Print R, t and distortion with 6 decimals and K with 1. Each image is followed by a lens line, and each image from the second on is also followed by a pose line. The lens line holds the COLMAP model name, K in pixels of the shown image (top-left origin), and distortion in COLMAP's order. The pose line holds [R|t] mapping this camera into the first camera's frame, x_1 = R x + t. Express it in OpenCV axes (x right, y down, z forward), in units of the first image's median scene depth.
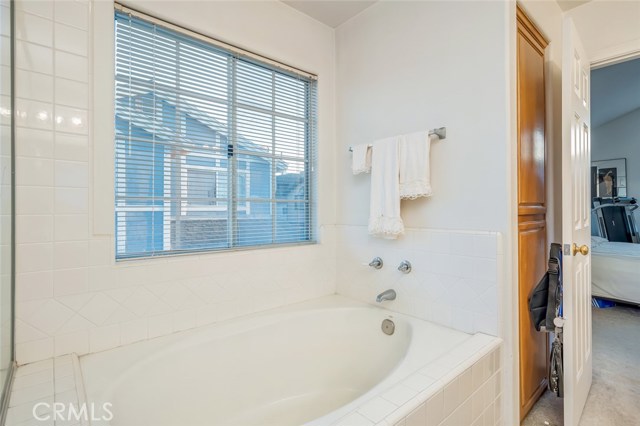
lens RADIAL K [[312.7, 0, 317.3], [0, 312.7, 201.6], [0, 0, 1]] dist [-0.002473, 0.000896]
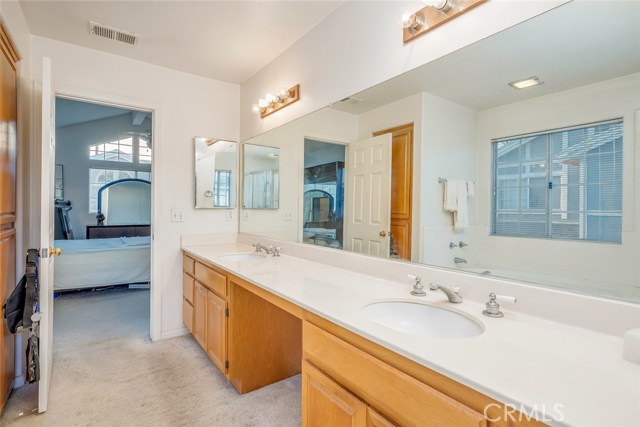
lens RADIAL K [[312.7, 0, 317.3], [0, 312.7, 210.1], [0, 0, 1]] dist [-0.002473, 0.000896]
pose [[0.094599, -0.009138, 0.995474, -0.221320], [-0.020391, 0.999730, 0.011114, -0.034491], [-0.995307, -0.021350, 0.094387, -0.107179]]
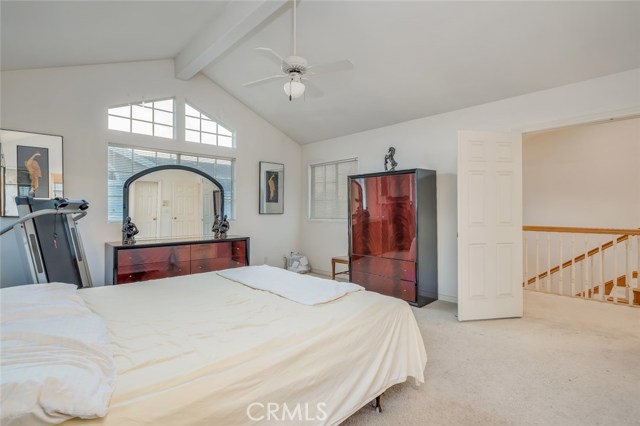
lens RADIAL K [[312.7, 0, 318.9], [0, 312.7, 209.2], [0, 0, 1]] dist [-0.002473, 0.000896]
pose [[-0.061991, 0.006968, 0.998052, 1.578386], [-0.013226, 0.999882, -0.007802, 0.021580], [-0.997989, -0.013684, -0.061891, 2.466272]]
